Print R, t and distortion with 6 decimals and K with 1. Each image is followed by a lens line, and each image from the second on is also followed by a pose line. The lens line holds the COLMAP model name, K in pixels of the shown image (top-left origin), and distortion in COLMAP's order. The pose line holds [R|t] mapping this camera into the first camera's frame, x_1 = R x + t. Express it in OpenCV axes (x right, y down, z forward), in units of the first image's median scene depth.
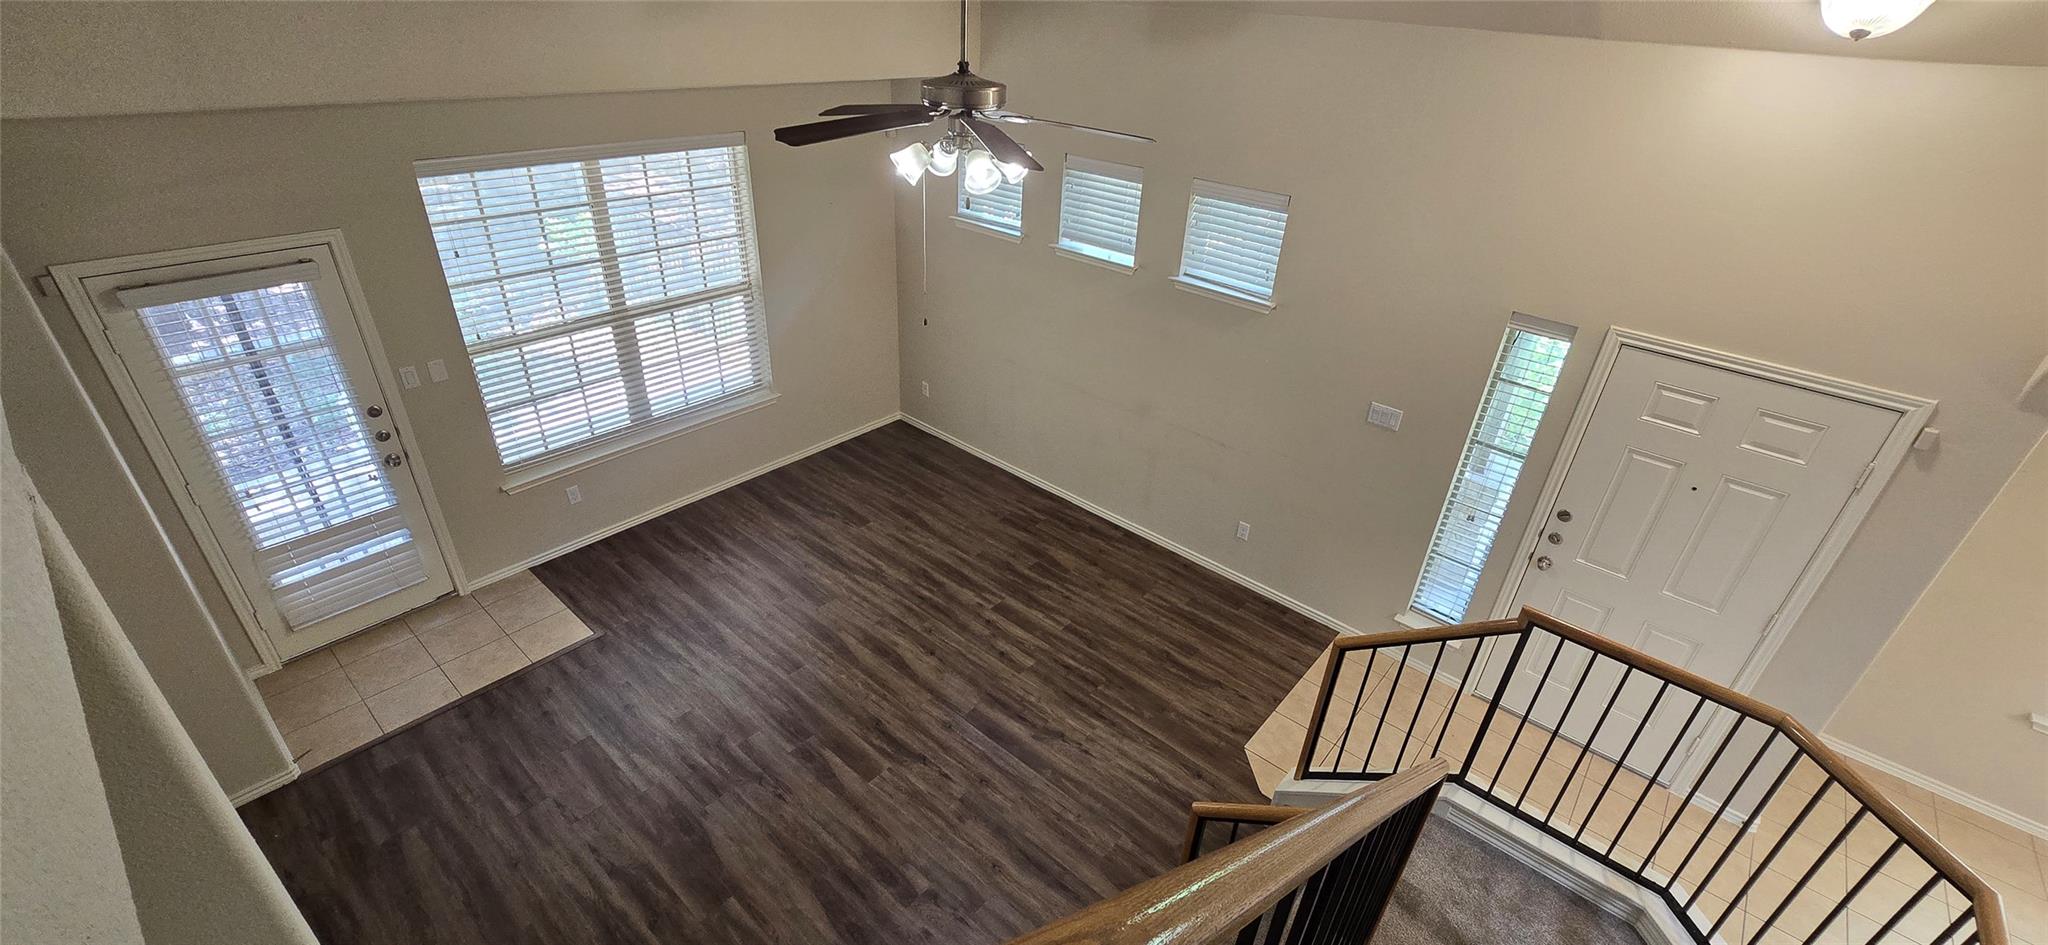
lens RADIAL K [[835.4, 0, 1027.2], [0, 835.4, 467.3], [0, 0, 1]] dist [-0.003394, 0.000038]
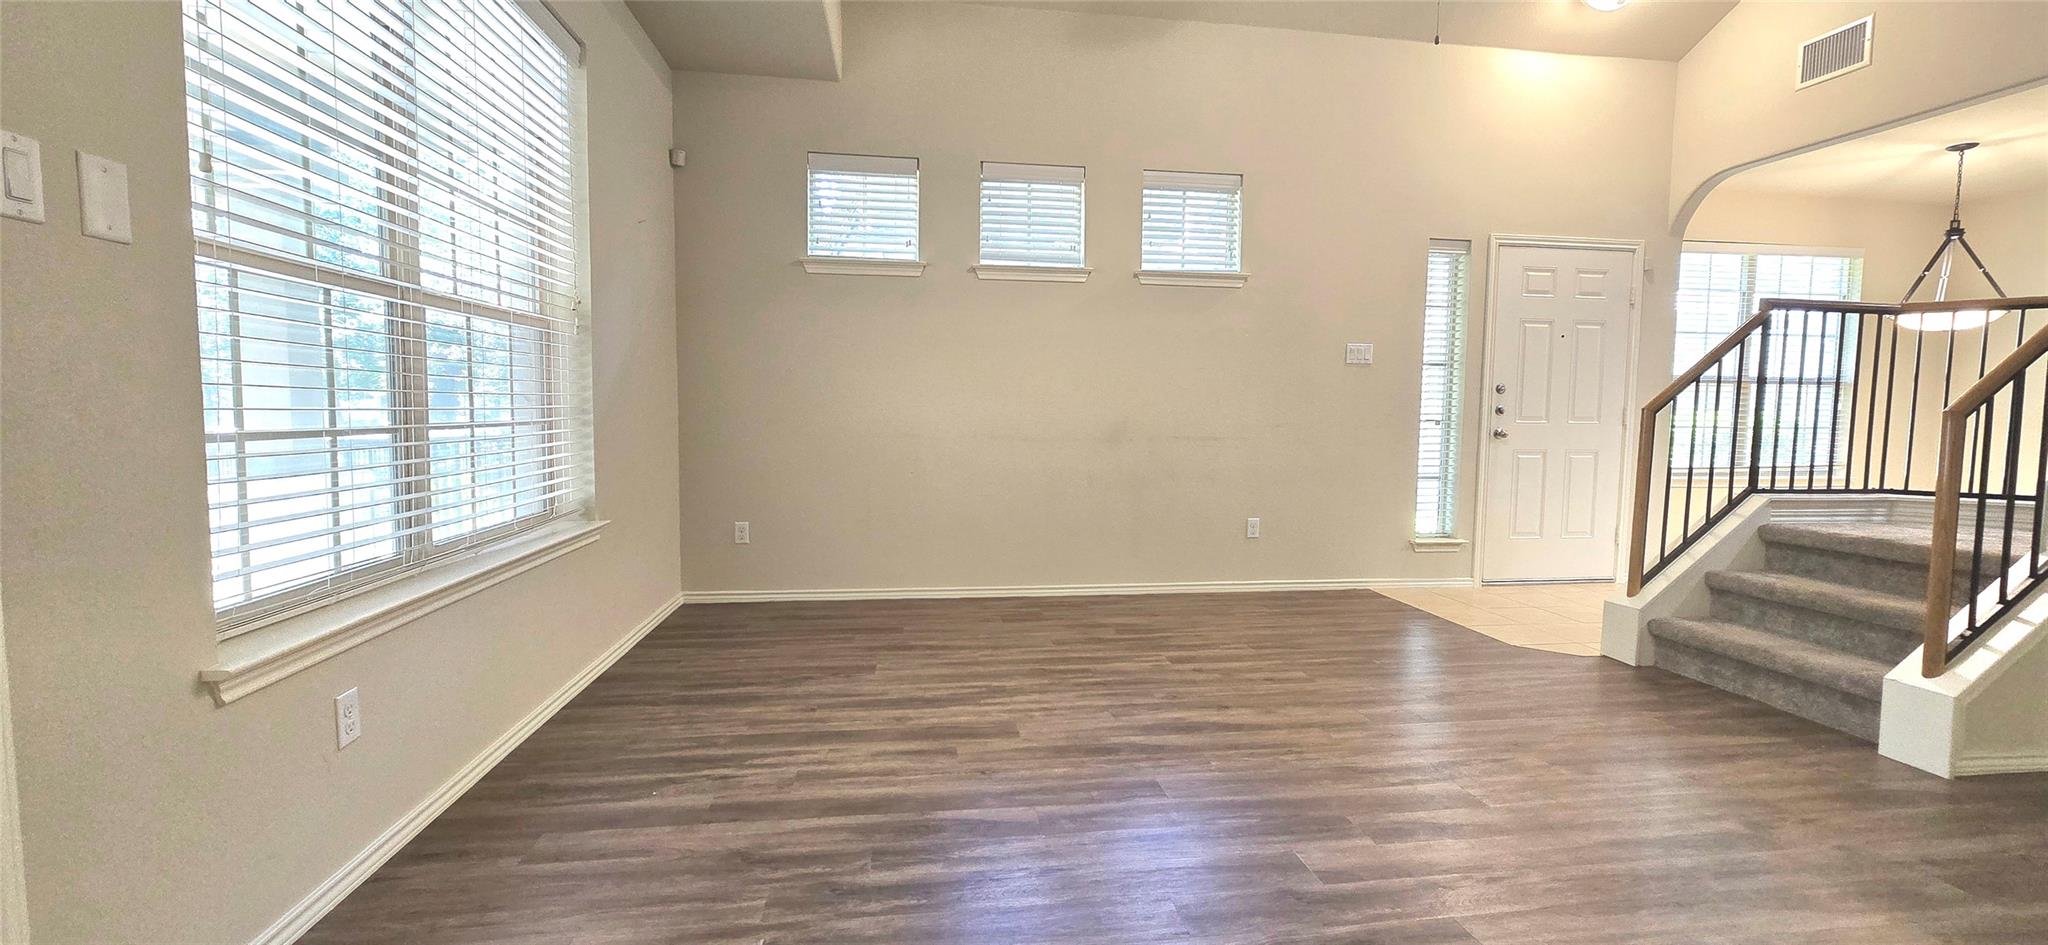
lens RADIAL K [[835.4, 0, 1027.2], [0, 835.4, 467.3], [0, 0, 1]] dist [-0.003394, 0.000038]
pose [[0.653812, -0.096982, 0.750416, -0.653529], [0.393624, 0.890585, -0.227855, 0.140343], [-0.646212, 0.444356, 0.620450, 0.599478]]
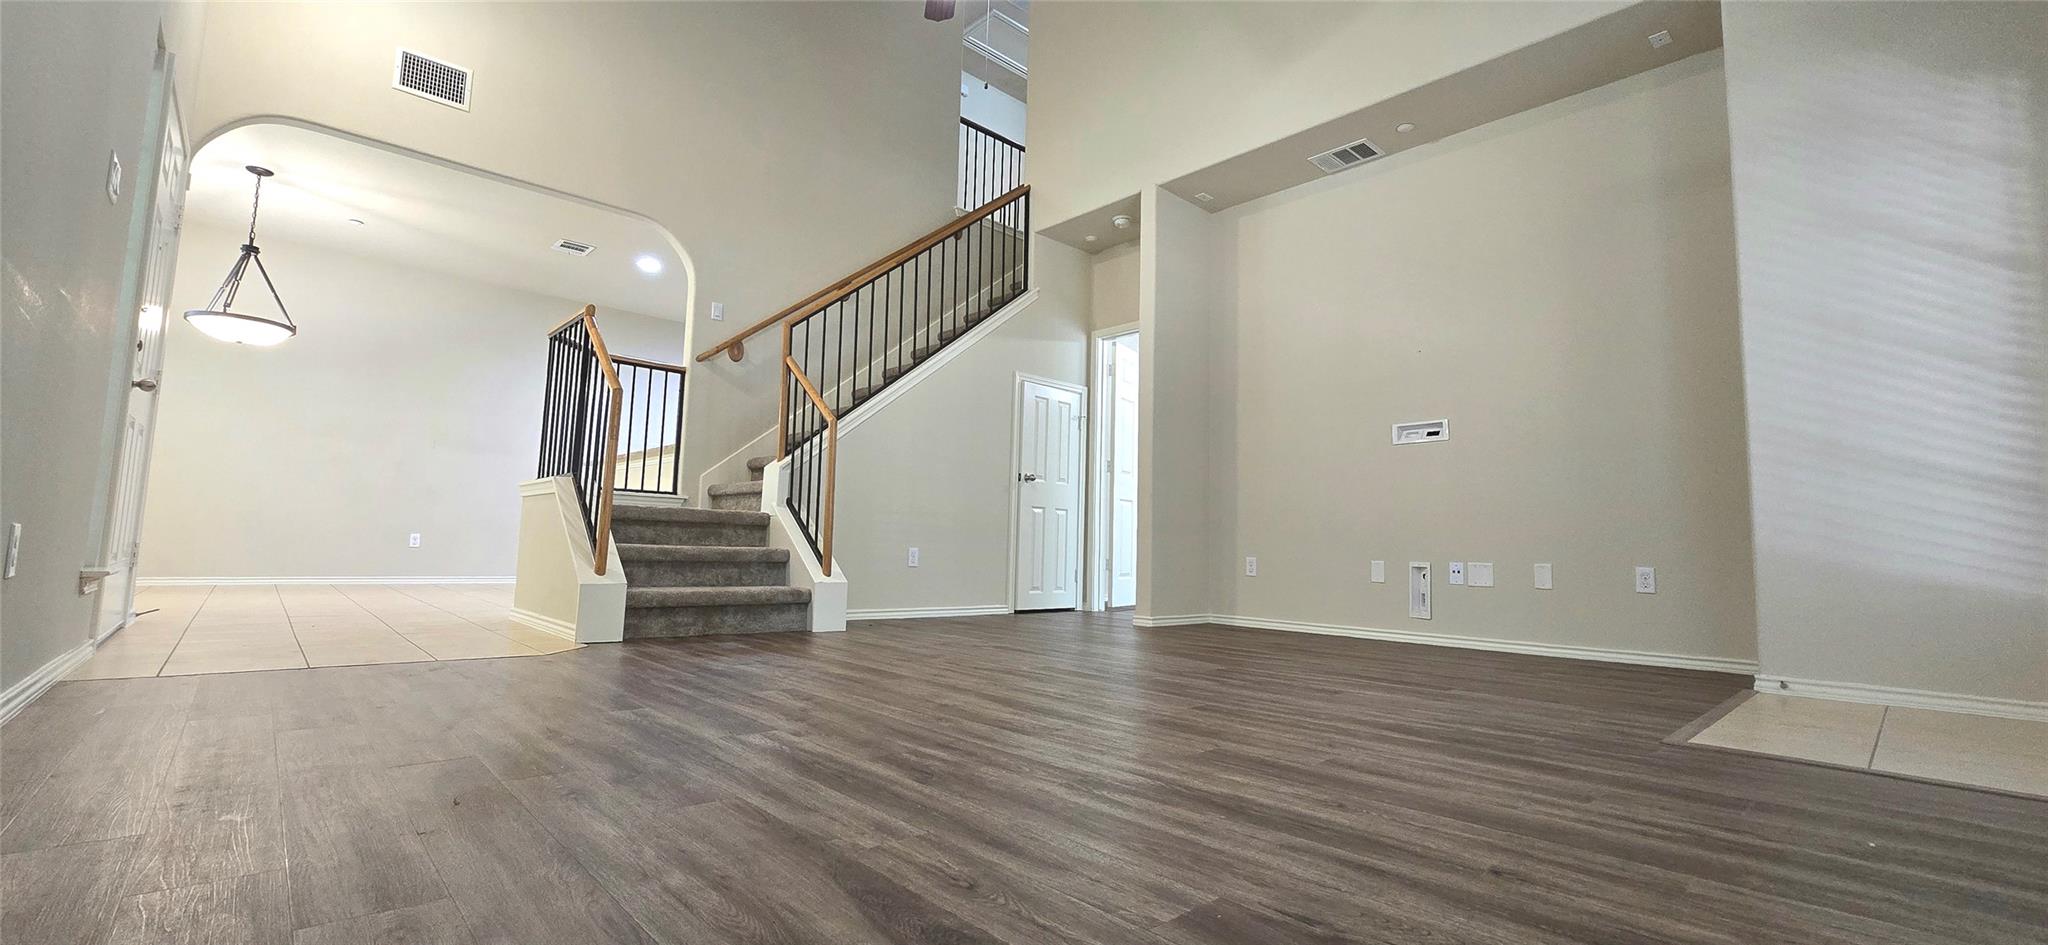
lens RADIAL K [[835.4, 0, 1027.2], [0, 835.4, 467.3], [0, 0, 1]] dist [-0.003394, 0.000038]
pose [[-0.990472, -0.064717, 0.121561, -0.206438], [-0.008825, 0.910715, 0.412940, -0.107630], [-0.137432, 0.407933, -0.902609, 1.339462]]
